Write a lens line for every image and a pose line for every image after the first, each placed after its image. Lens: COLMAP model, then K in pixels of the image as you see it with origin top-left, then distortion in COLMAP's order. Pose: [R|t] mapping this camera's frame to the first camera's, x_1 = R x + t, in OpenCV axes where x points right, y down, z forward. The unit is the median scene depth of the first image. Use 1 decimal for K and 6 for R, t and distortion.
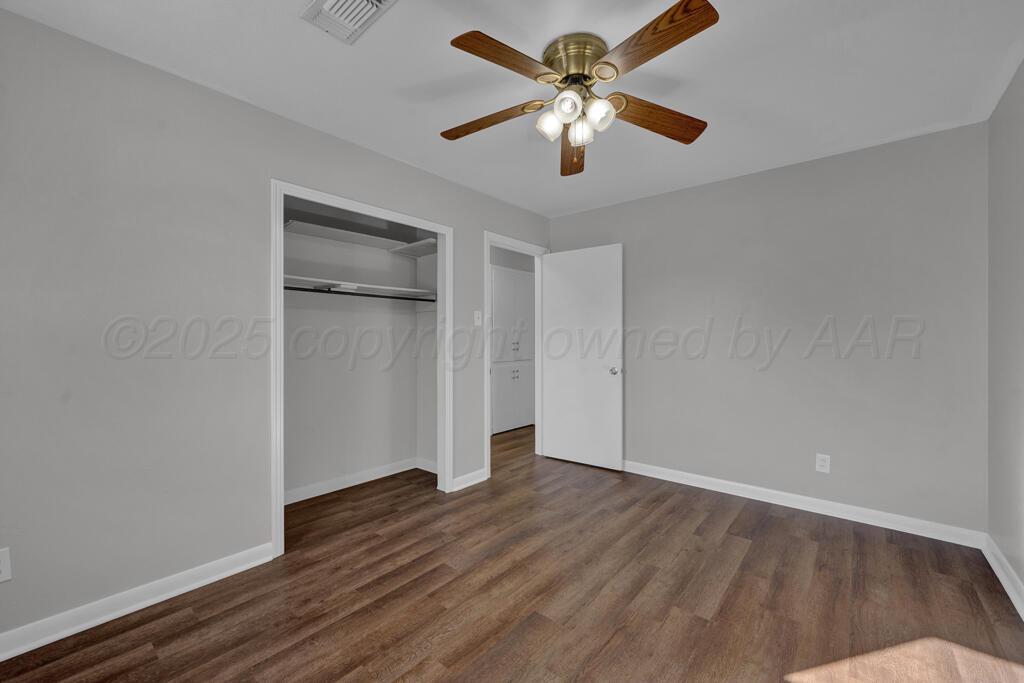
lens RADIAL K [[405.7, 0, 511.4], [0, 405.7, 341.2], [0, 0, 1]] dist [-0.001072, 0.000162]
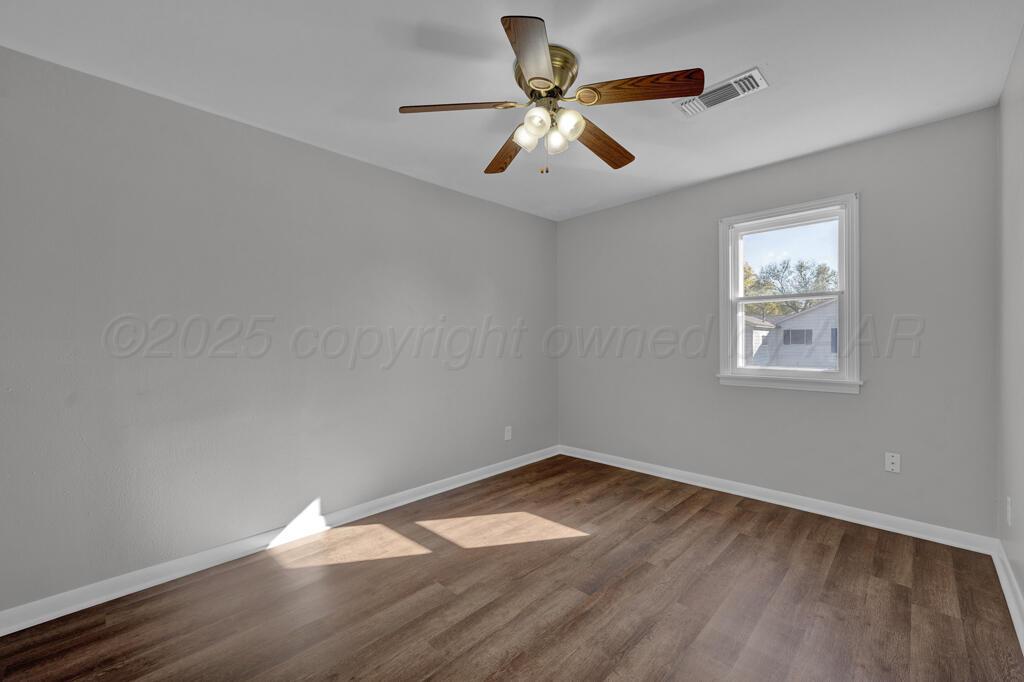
lens RADIAL K [[405.7, 0, 512.8], [0, 405.7, 341.5], [0, 0, 1]] dist [-0.001072, 0.000162]
pose [[-0.996822, 0.011527, 0.078821, 0.163330], [0.011721, 0.999929, 0.001996, -0.003784], [-0.078792, 0.002914, -0.996887, 2.012575]]
